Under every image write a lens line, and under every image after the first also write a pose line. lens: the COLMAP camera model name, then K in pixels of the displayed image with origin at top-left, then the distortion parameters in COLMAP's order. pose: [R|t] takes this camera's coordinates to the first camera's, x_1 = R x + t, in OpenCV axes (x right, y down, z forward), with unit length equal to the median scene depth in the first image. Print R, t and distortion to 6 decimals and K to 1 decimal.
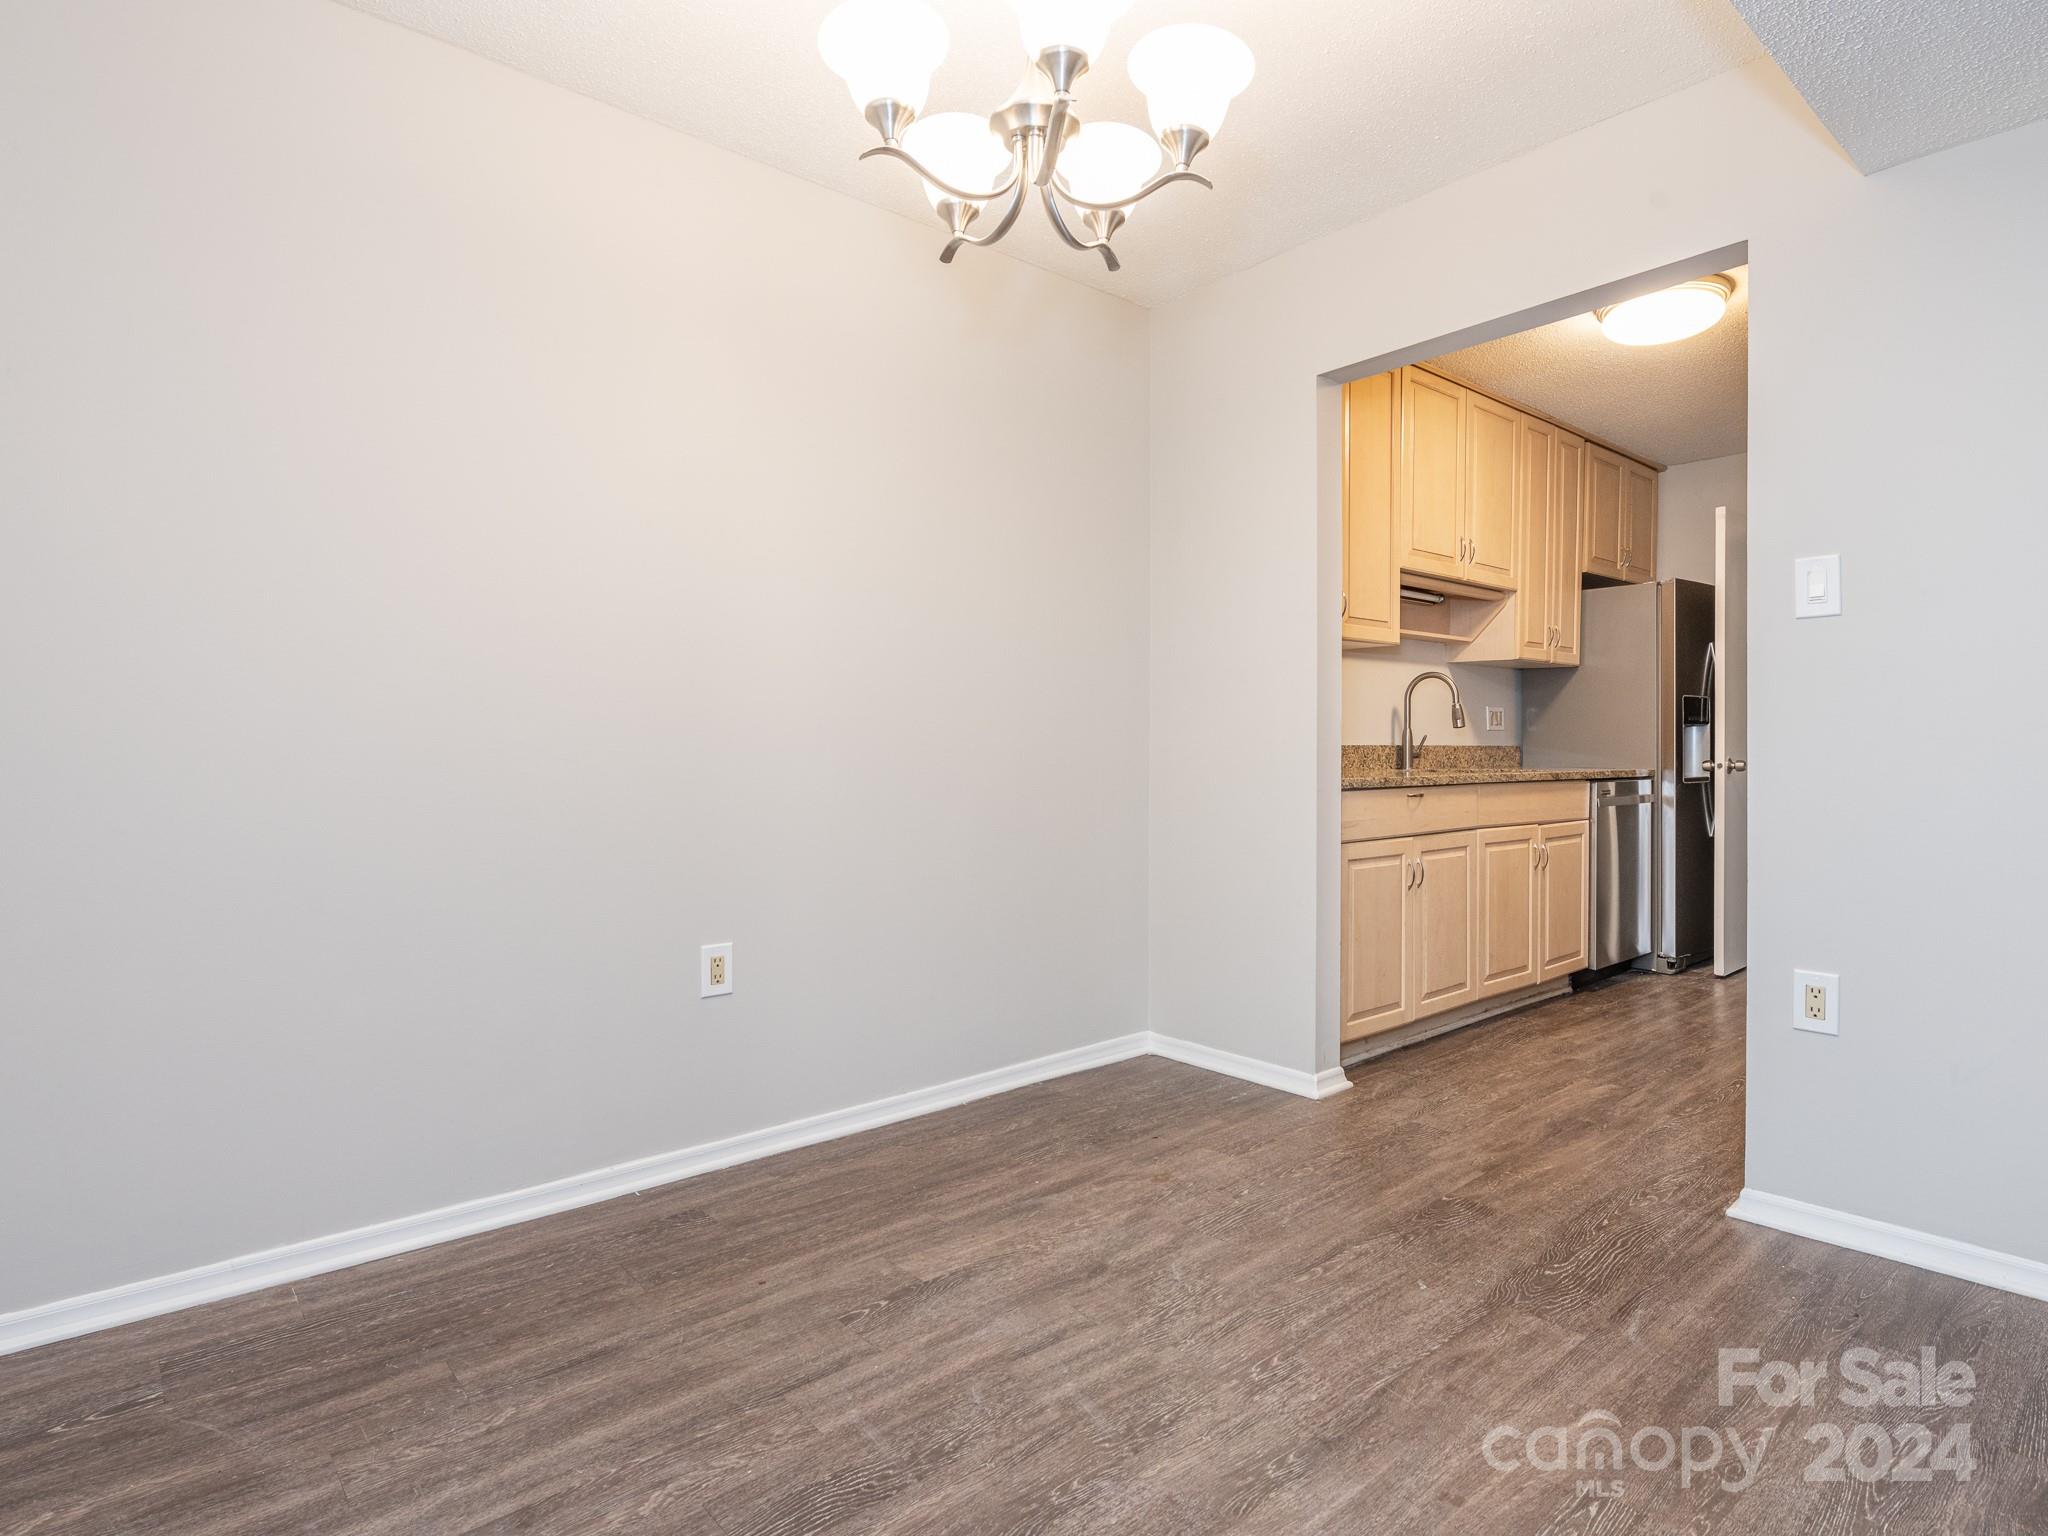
lens RADIAL K [[1127.2, 0, 992.0], [0, 1127.2, 765.3], [0, 0, 1]] dist [-0.000975, -0.012425]
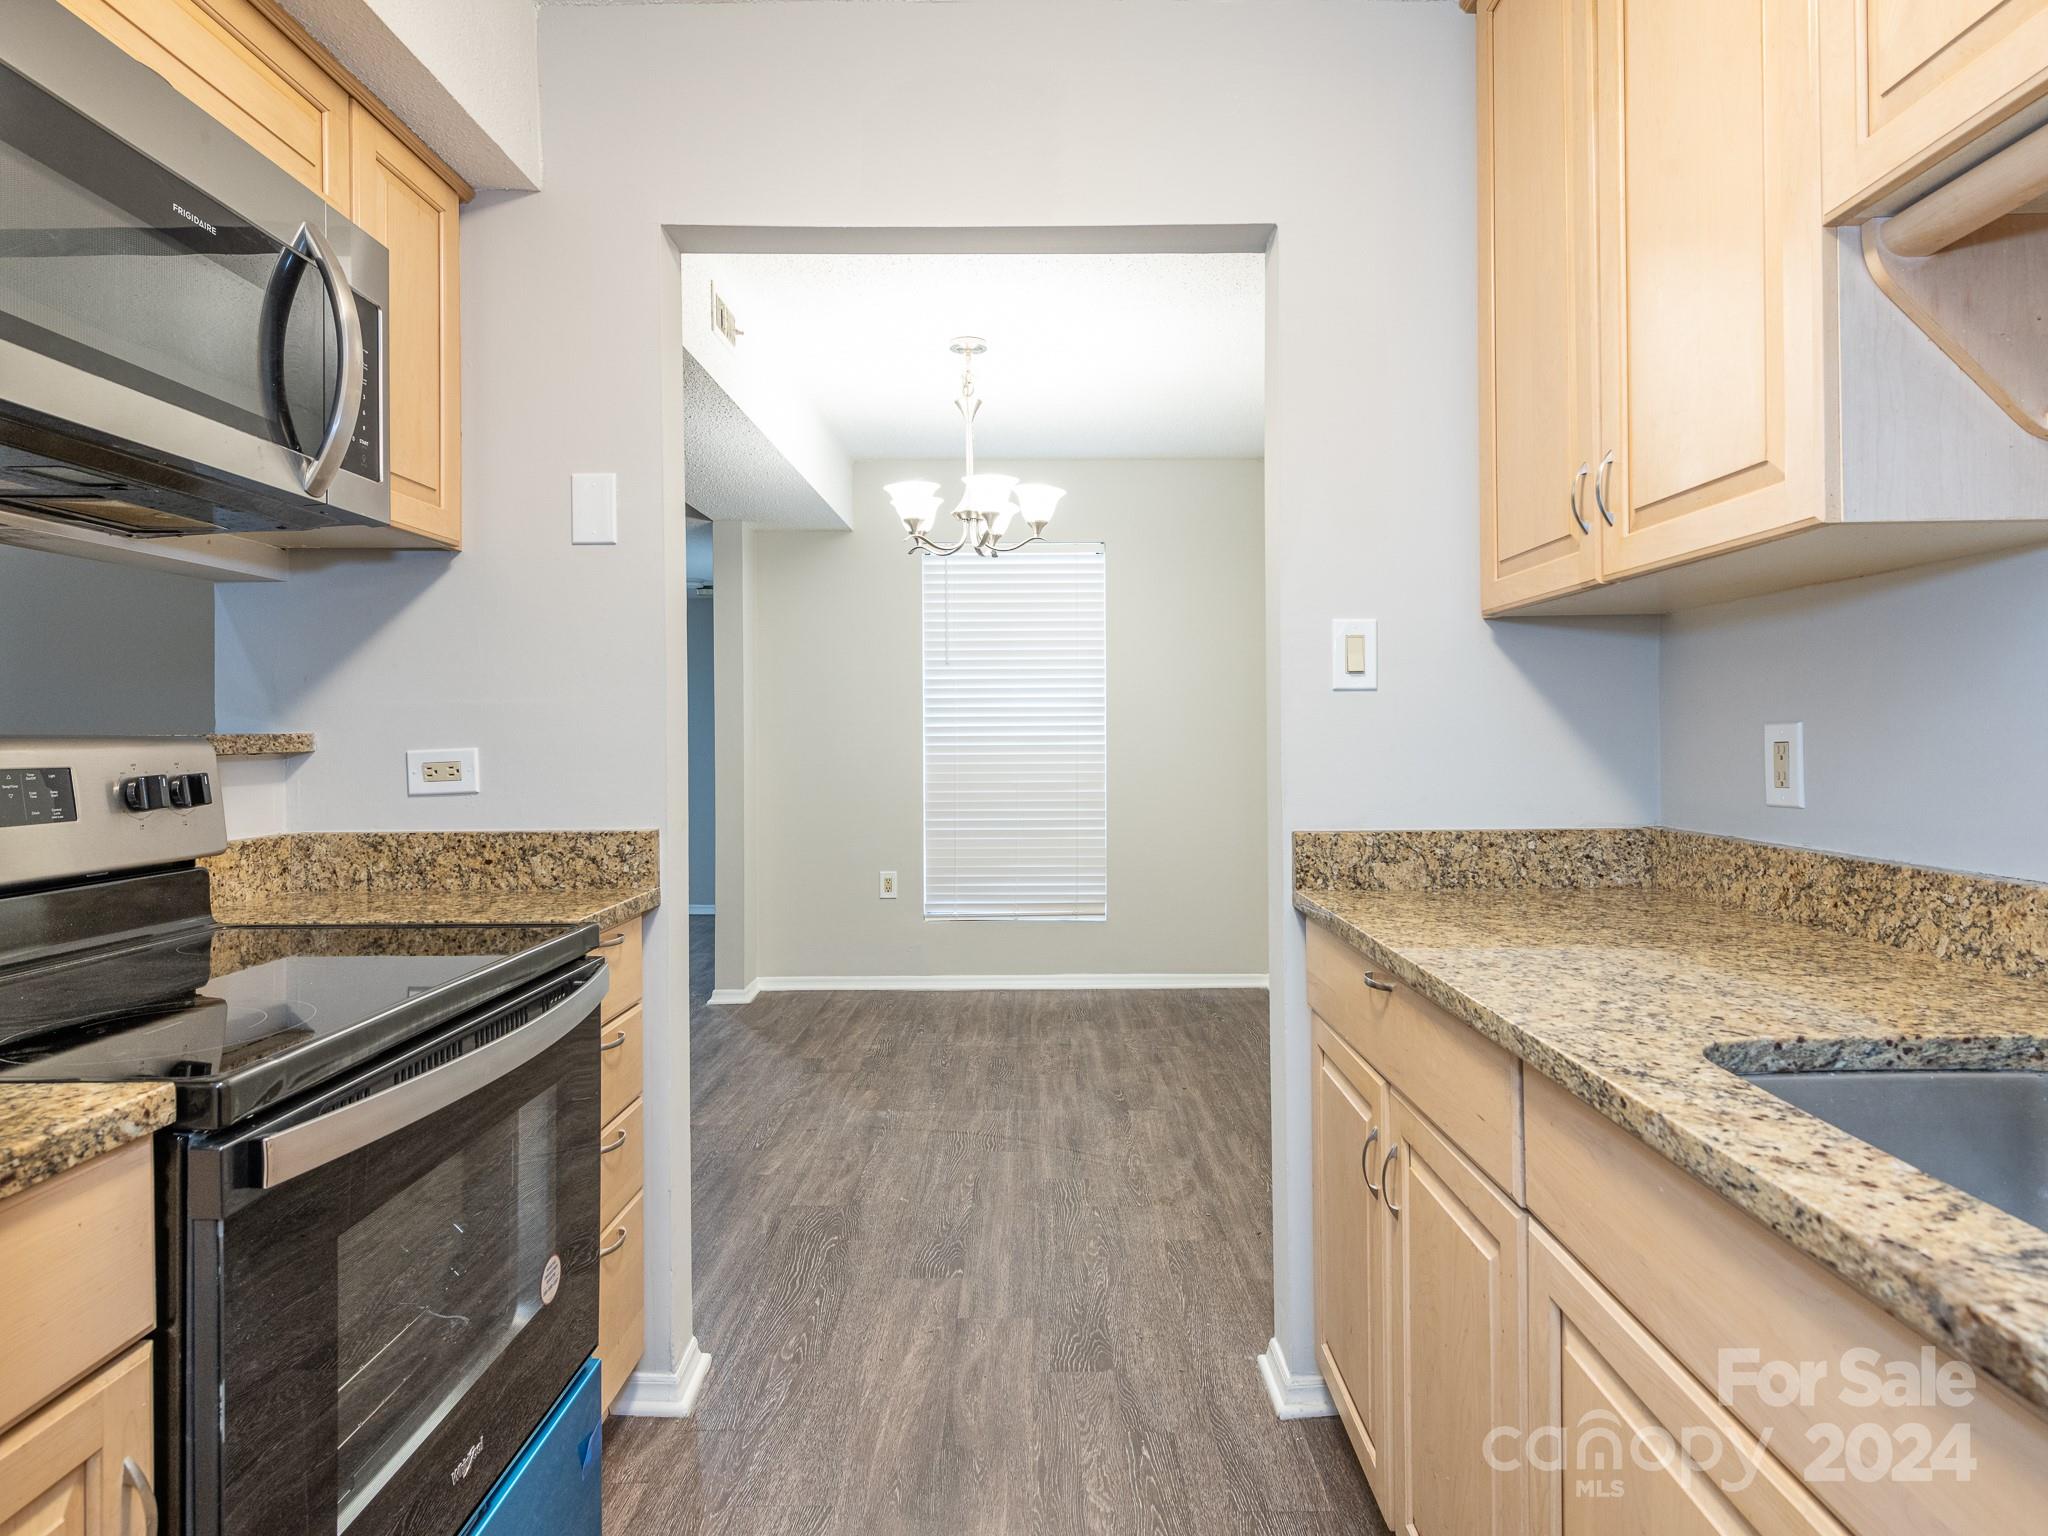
lens RADIAL K [[1060.1, 0, 1019.9], [0, 1060.1, 721.8], [0, 0, 1]] dist [-0.001150, -0.001638]
pose [[-0.639247, -0.005259, -0.768983, 1.169004], [-0.003322, 0.999986, -0.004078, -0.100804], [0.768994, -0.000052, -0.639256, 1.759318]]
